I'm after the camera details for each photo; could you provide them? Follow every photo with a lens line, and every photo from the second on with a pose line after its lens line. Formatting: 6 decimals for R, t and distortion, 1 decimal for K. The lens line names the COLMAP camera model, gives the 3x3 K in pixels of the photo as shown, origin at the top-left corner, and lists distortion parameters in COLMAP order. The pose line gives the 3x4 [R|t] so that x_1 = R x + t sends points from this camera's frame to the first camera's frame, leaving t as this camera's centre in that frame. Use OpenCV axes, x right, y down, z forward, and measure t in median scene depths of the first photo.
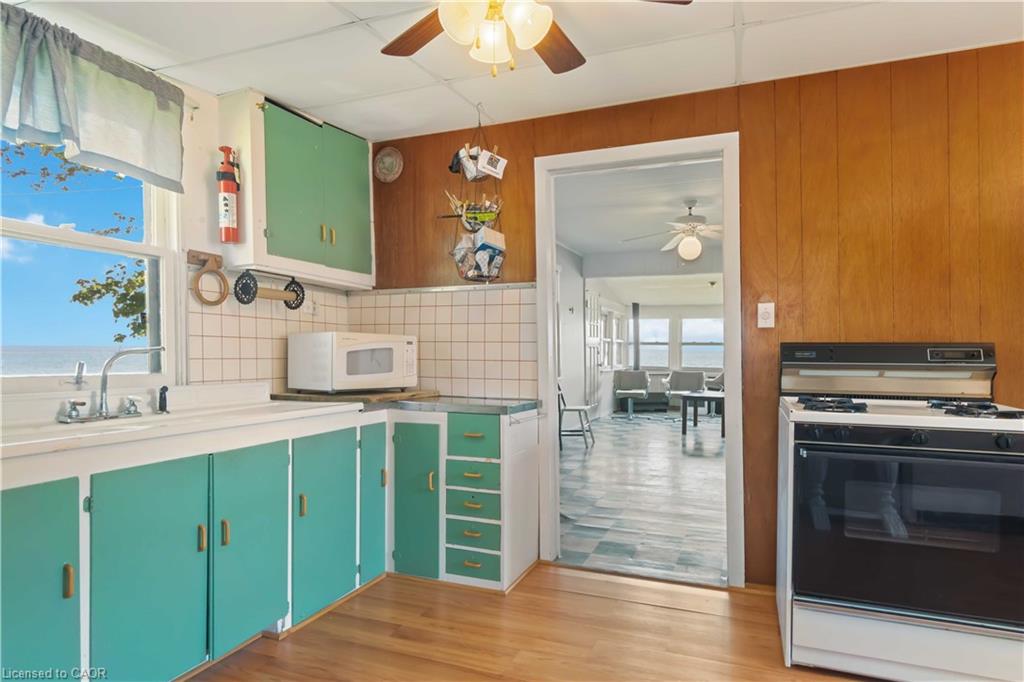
lens RADIAL K [[568.6, 0, 513.2], [0, 568.6, 361.9], [0, 0, 1]] dist [-0.012501, 0.003956]
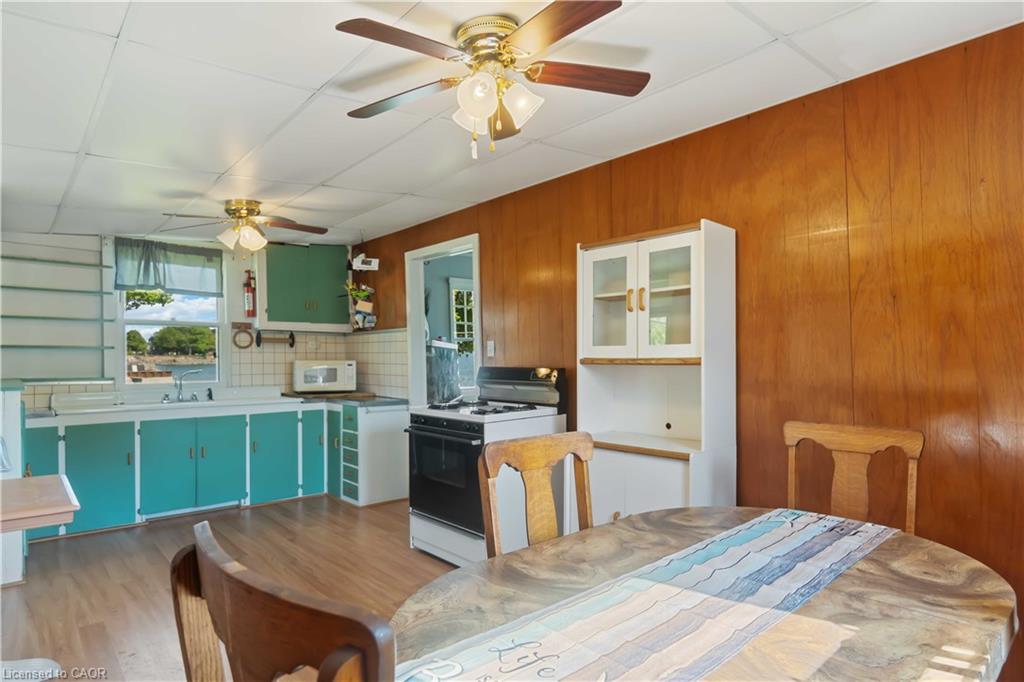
lens RADIAL K [[568.6, 0, 525.3], [0, 568.6, 356.8], [0, 0, 1]] dist [-0.012501, 0.003956]
pose [[0.899726, -0.008331, -0.436376, 1.228289], [0.001363, 0.999867, -0.016279, -0.034140], [0.436454, 0.014052, 0.899617, -0.375313]]
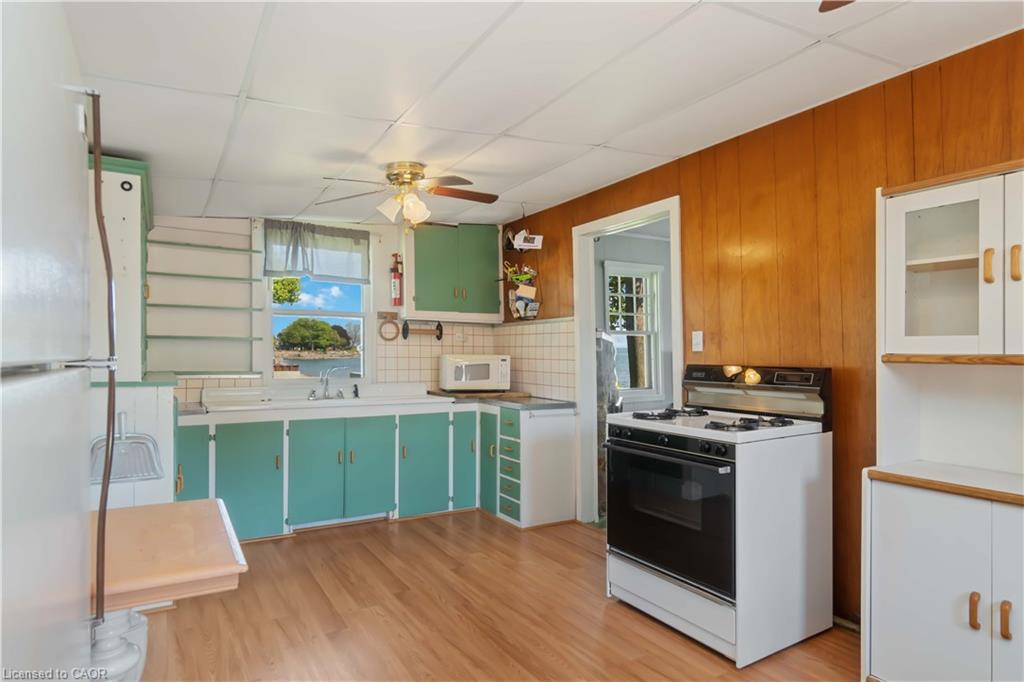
lens RADIAL K [[568.6, 0, 508.2], [0, 568.6, 348.4], [0, 0, 1]] dist [-0.012501, 0.003956]
pose [[0.796231, -0.006422, -0.604958, 0.863013], [-0.009748, 0.999678, -0.023443, -0.034347], [0.604914, 0.024563, 0.795912, -0.222953]]
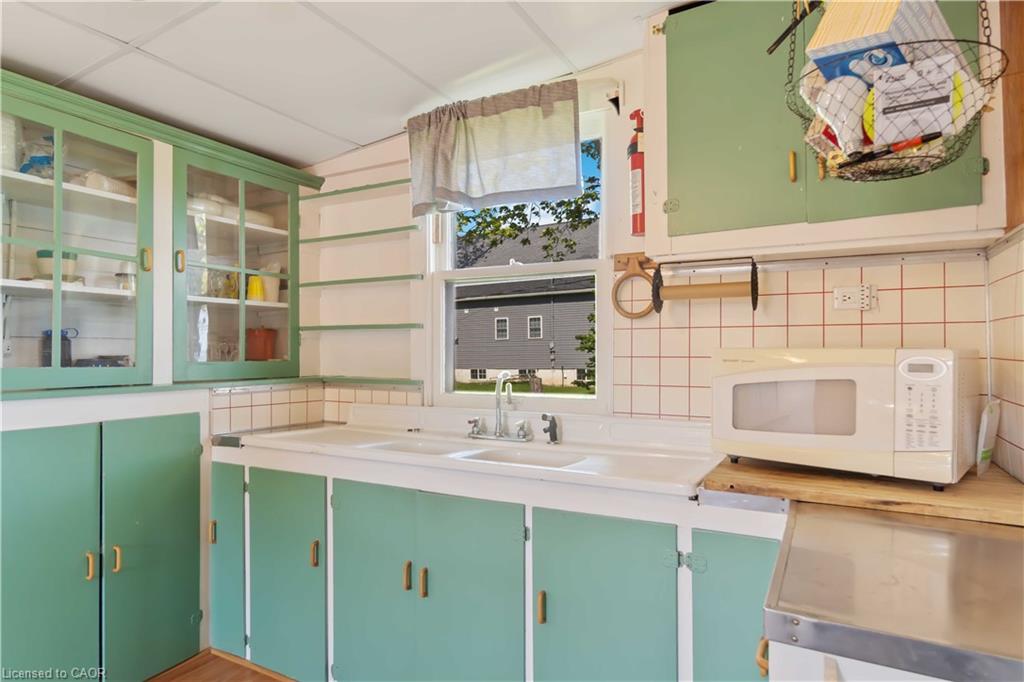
lens RADIAL K [[568.6, 0, 511.1], [0, 568.6, 355.0], [0, 0, 1]] dist [-0.012501, 0.003956]
pose [[-0.114959, 0.003430, -0.993364, 0.269991], [-0.009733, 0.999942, 0.004579, -0.048661], [0.993323, 0.010195, -0.114919, 0.896628]]
